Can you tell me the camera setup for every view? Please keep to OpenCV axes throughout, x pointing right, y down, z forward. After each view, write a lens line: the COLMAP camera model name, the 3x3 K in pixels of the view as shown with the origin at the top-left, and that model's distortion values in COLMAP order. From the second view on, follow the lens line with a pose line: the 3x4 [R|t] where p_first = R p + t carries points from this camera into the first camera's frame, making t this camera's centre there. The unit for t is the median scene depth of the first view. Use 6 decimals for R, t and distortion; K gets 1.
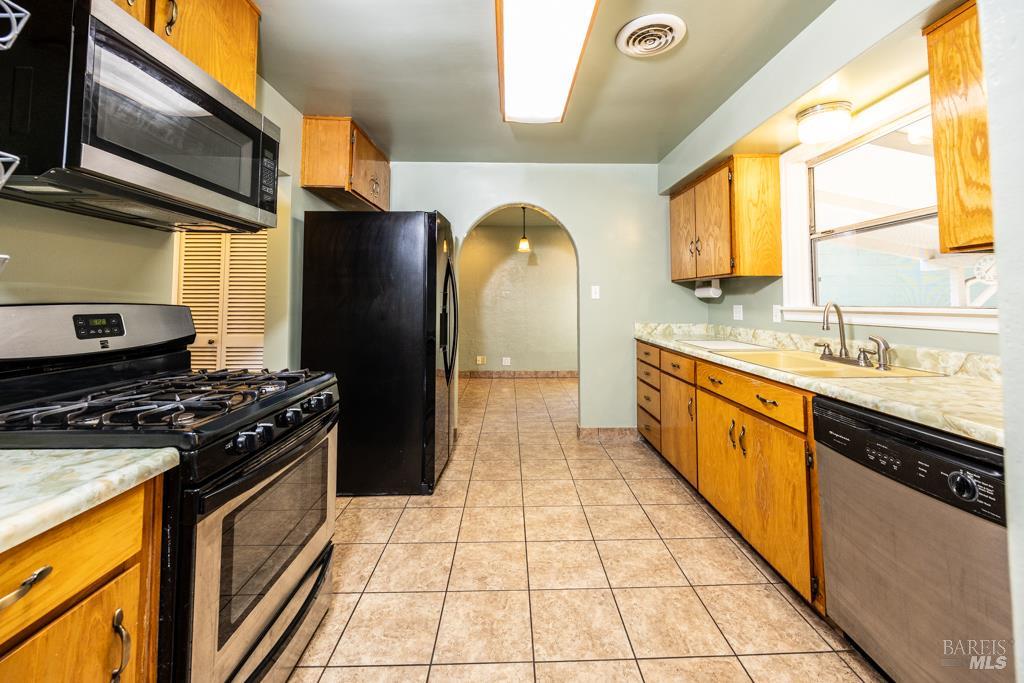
lens RADIAL K [[414.6, 0, 515.5], [0, 414.6, 279.5], [0, 0, 1]] dist [0.000811, 0.000168]
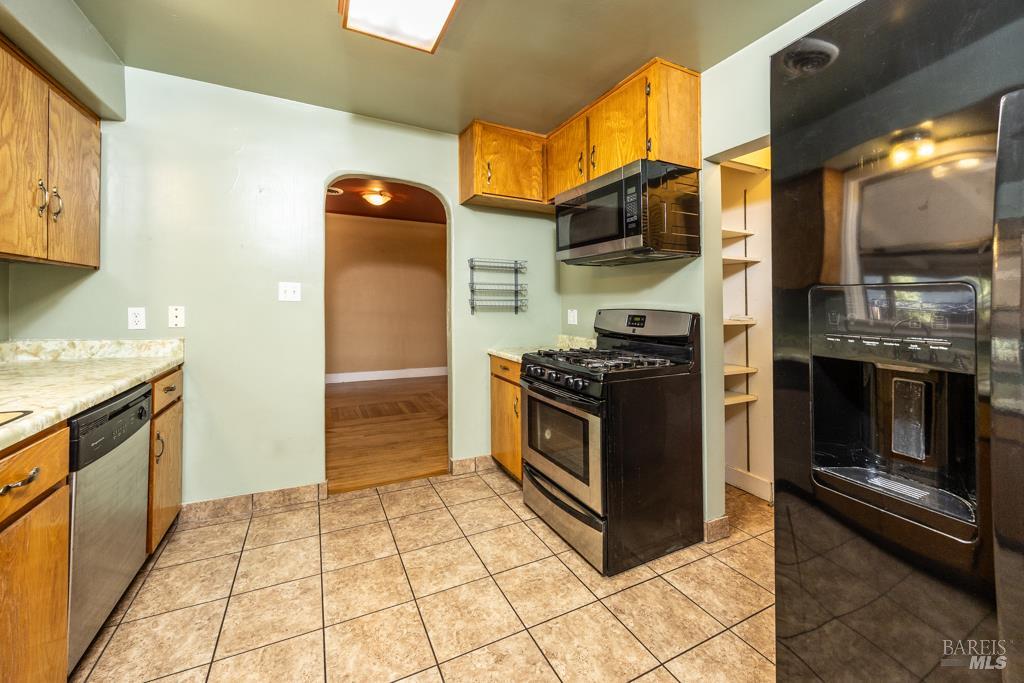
lens RADIAL K [[393.8, 0, 509.9], [0, 393.8, 324.1], [0, 0, 1]] dist [-0.002524, -0.000275]
pose [[-0.902056, 0.017339, -0.431270, 0.161060], [0.016644, 0.999847, 0.005385, 0.055808], [0.431297, -0.002320, -0.902207, 1.255065]]
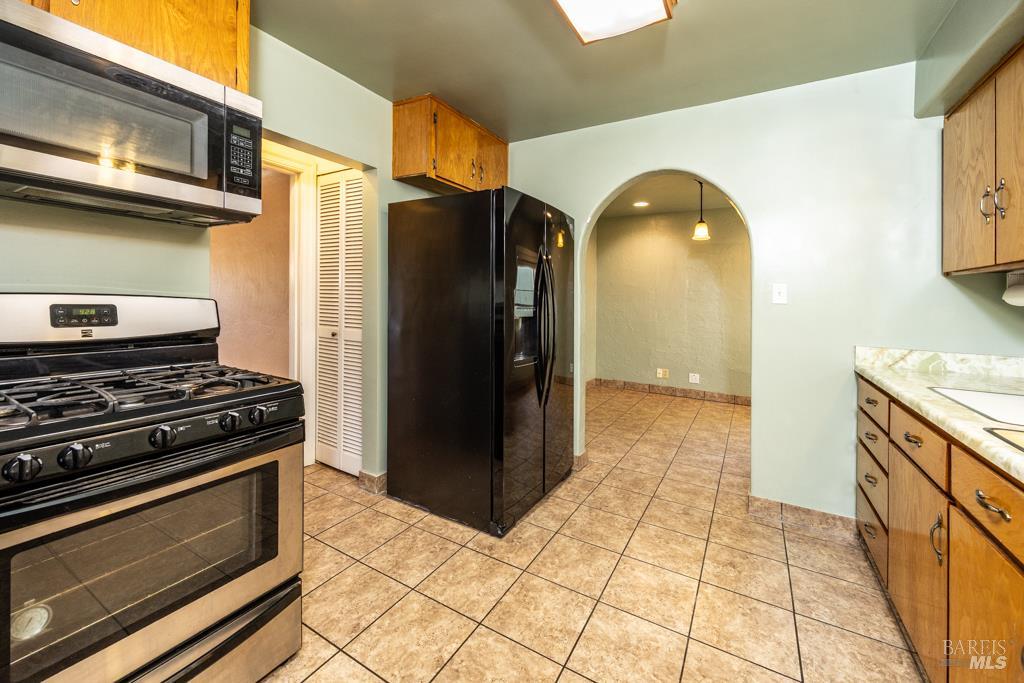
lens RADIAL K [[411.3, 0, 517.3], [0, 411.3, 294.2], [0, 0, 1]] dist [-0.002297, -0.000225]
pose [[0.856487, 0.012969, -0.516005, 0.246819], [0.003947, 0.999490, 0.031673, 0.015253], [0.516153, -0.029164, 0.856000, 0.356594]]
